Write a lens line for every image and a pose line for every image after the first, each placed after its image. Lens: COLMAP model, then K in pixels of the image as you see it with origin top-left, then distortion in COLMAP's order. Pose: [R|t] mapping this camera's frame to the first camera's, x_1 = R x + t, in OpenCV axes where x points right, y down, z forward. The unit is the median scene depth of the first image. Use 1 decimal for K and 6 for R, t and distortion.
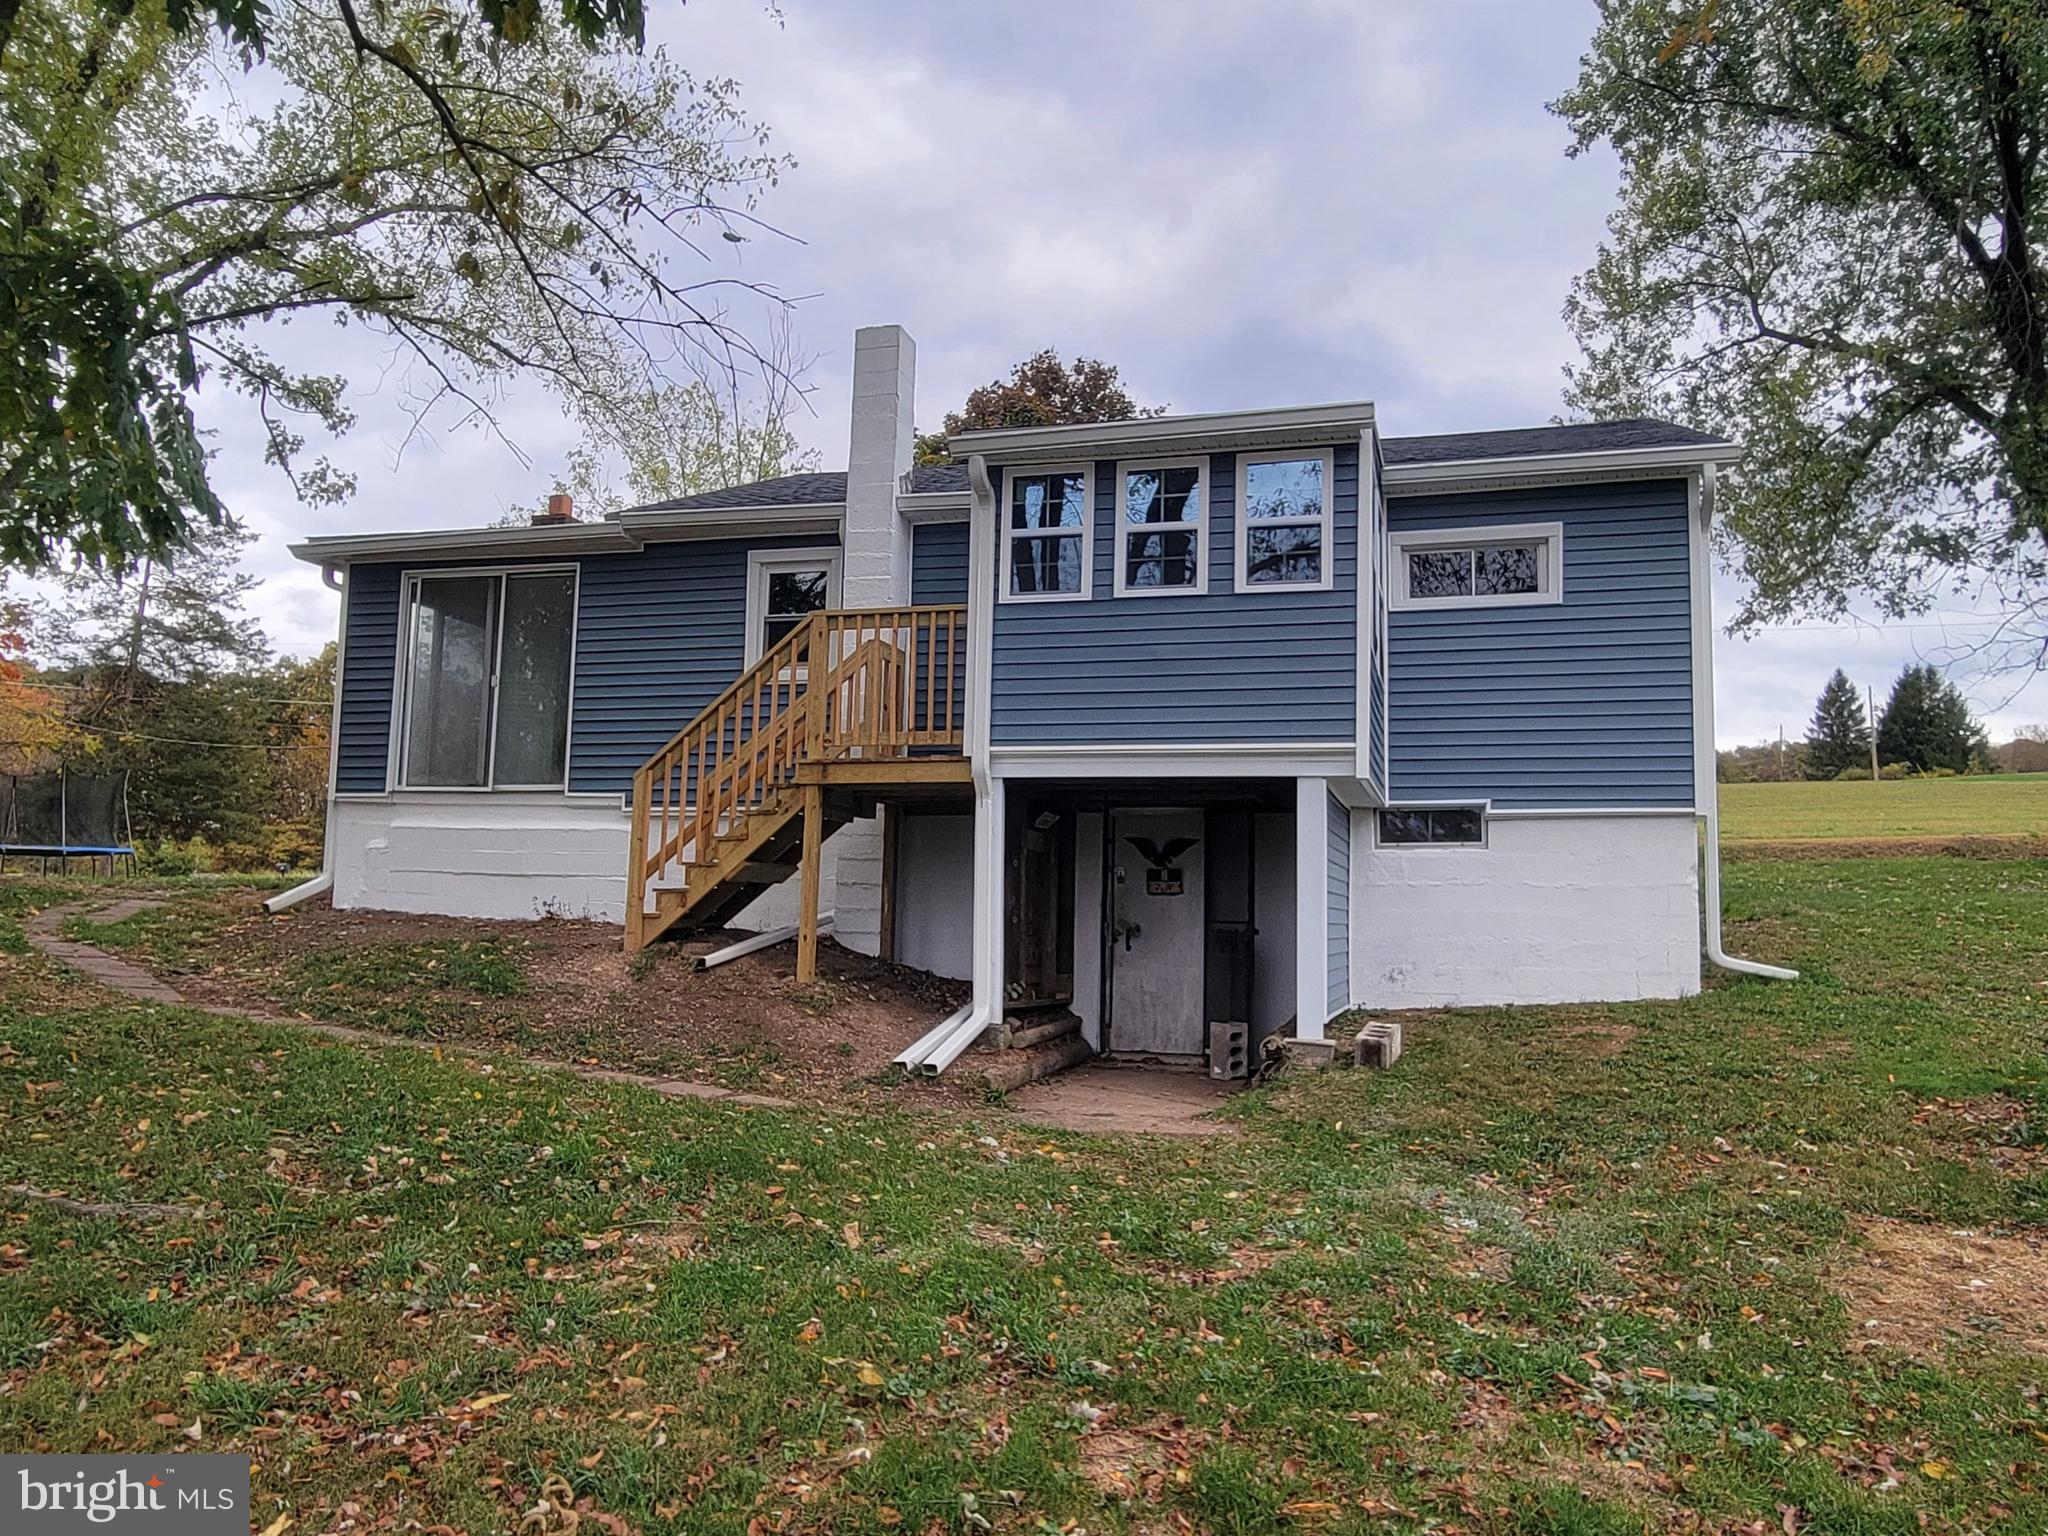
lens RADIAL K [[1467.8, 0, 1024.0], [0, 1467.8, 768.0], [0, 0, 1]] dist [-0.002305, -0.000190]
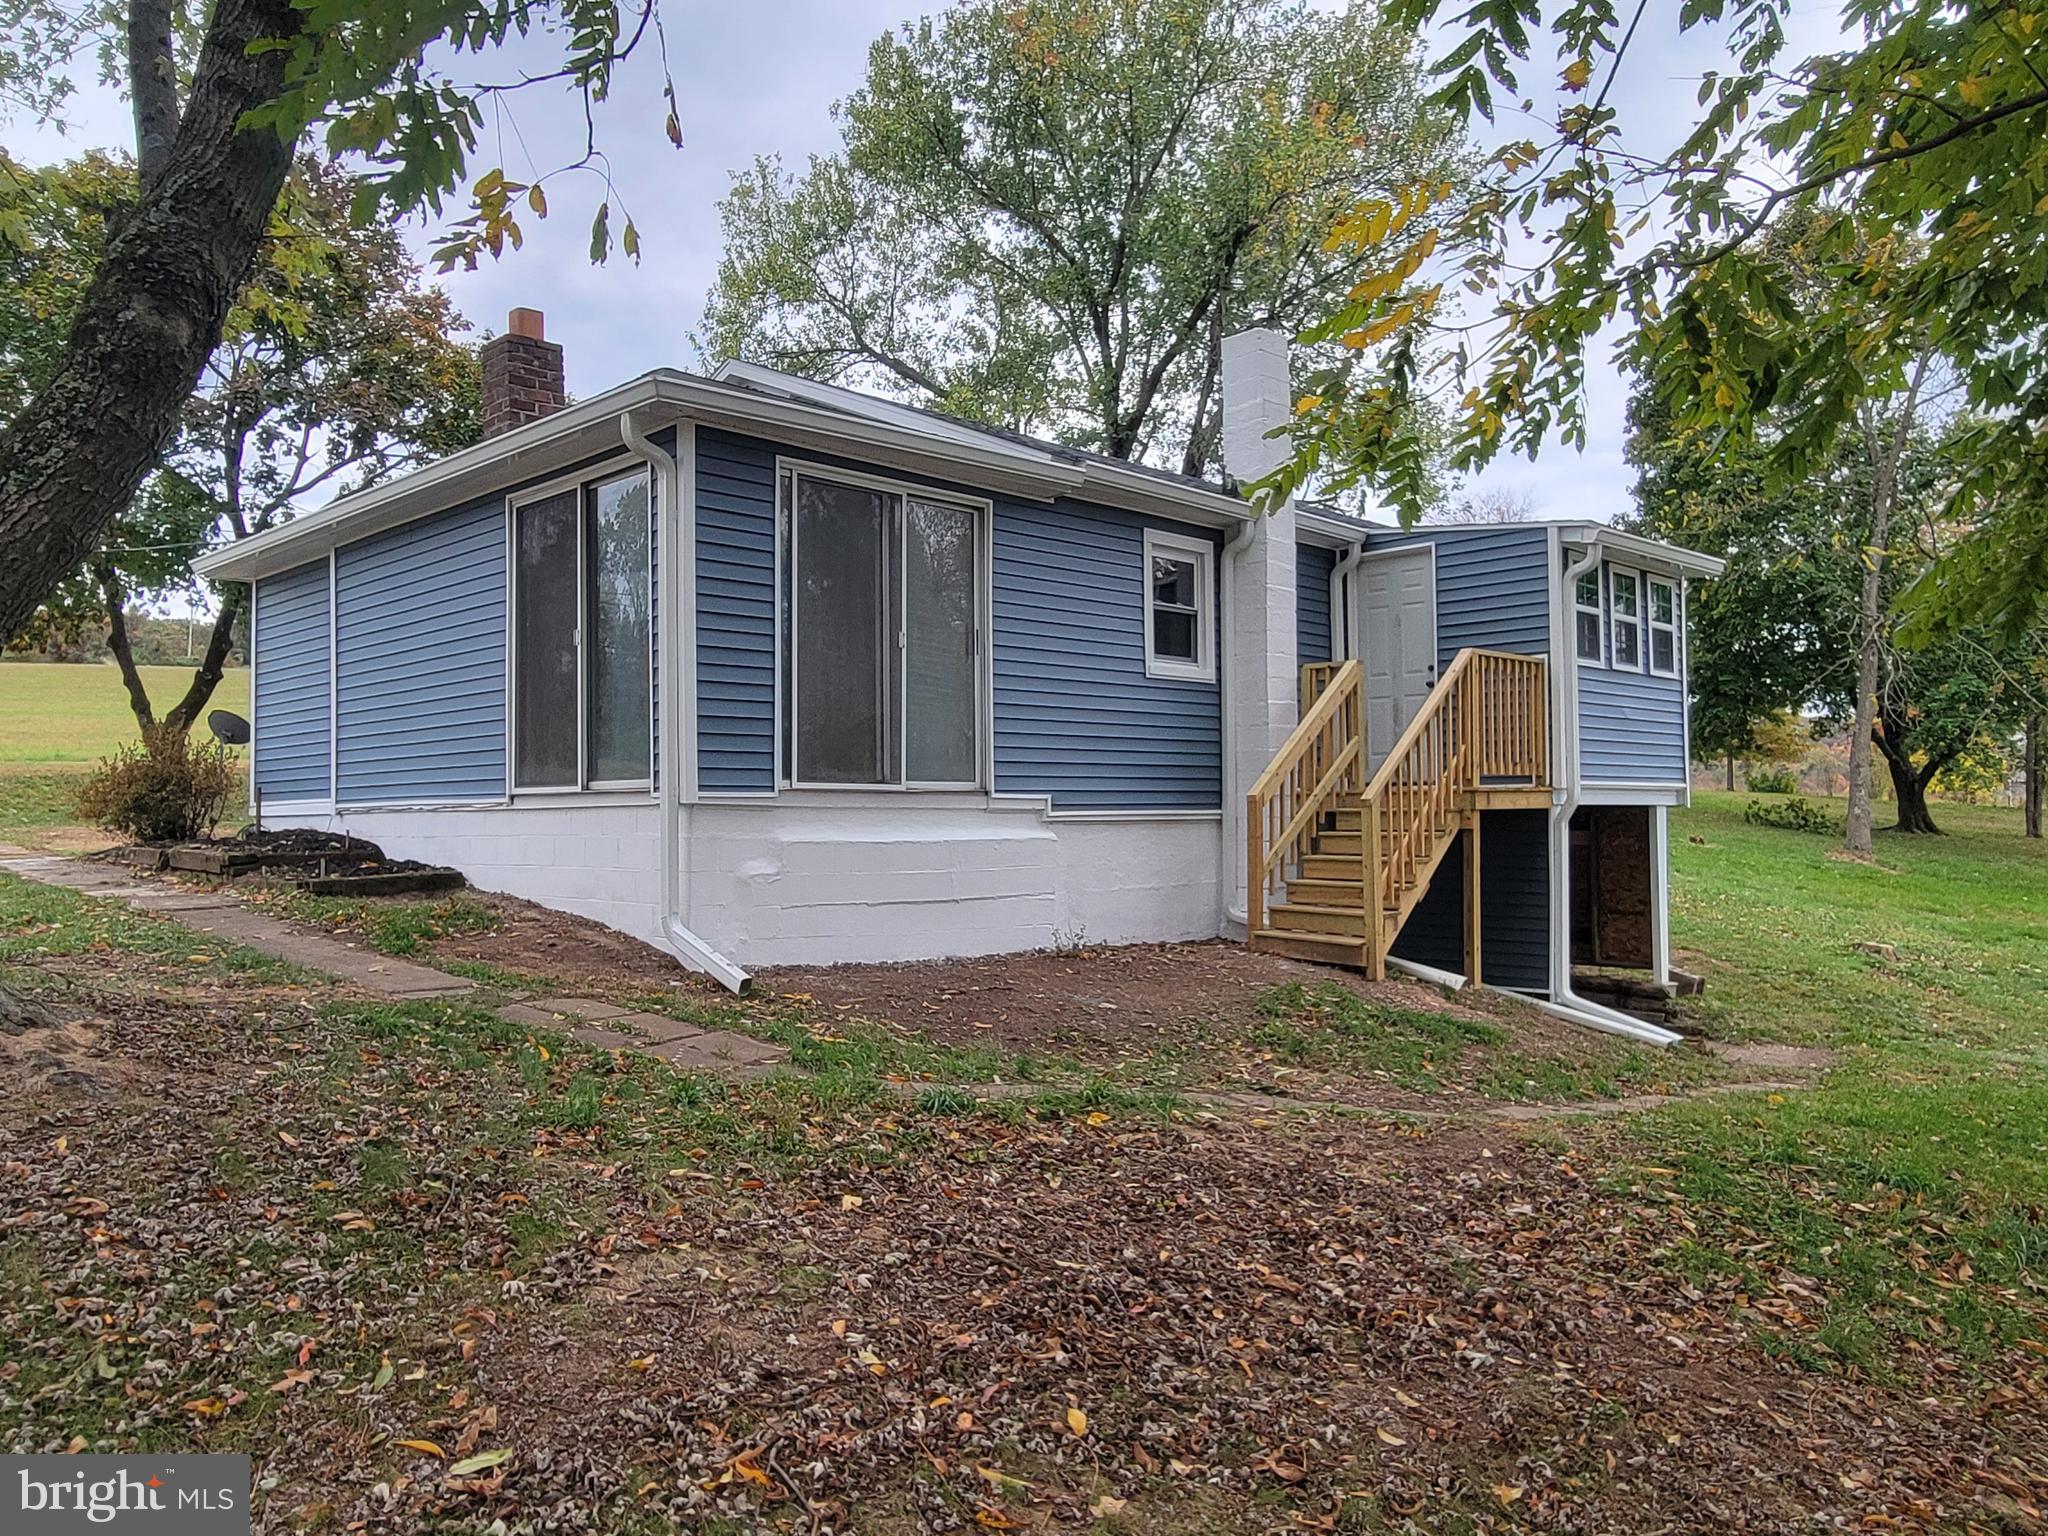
lens RADIAL K [[1467.8, 0, 1024.0], [0, 1467.8, 768.0], [0, 0, 1]] dist [-0.002305, -0.000190]
pose [[0.479022, 0.000659, 0.877803, -1.323699], [-0.075467, 0.996328, 0.040435, -0.040089], [-0.874553, -0.085614, 0.477313, 0.801159]]
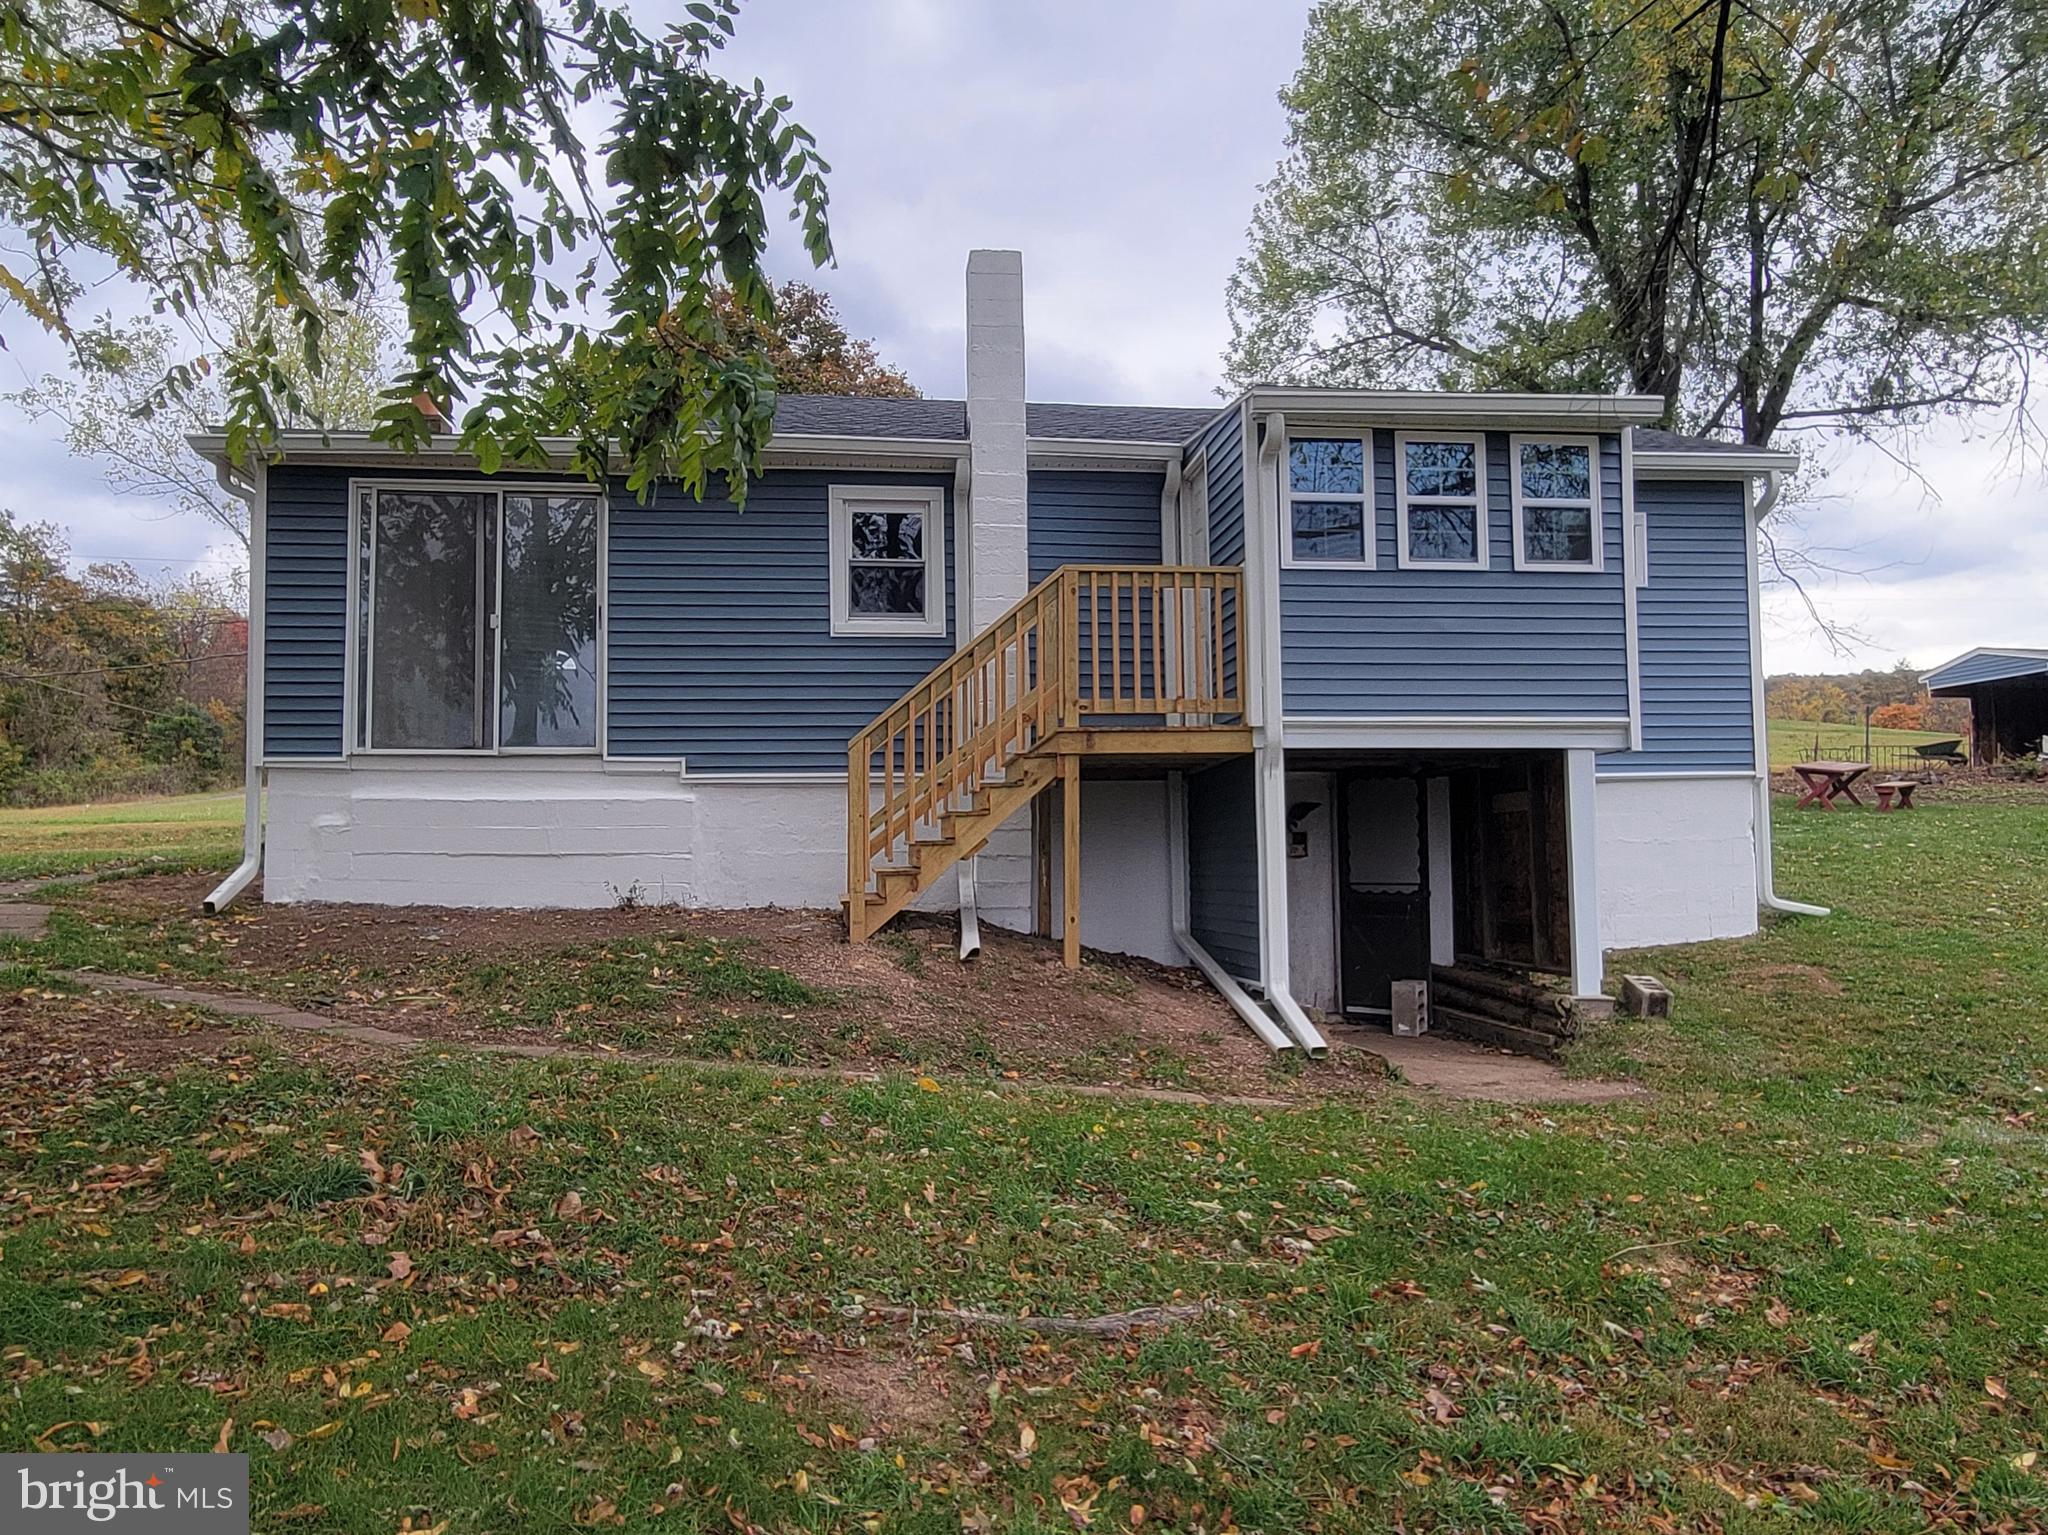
lens RADIAL K [[1467.8, 0, 1024.0], [0, 1467.8, 767.5], [0, 0, 1]] dist [-0.002305, -0.000190]
pose [[0.924835, -0.006984, 0.380303, -0.542874], [-0.009554, 0.999089, 0.041582, -0.019321], [-0.380247, -0.042090, 0.923927, 0.162522]]
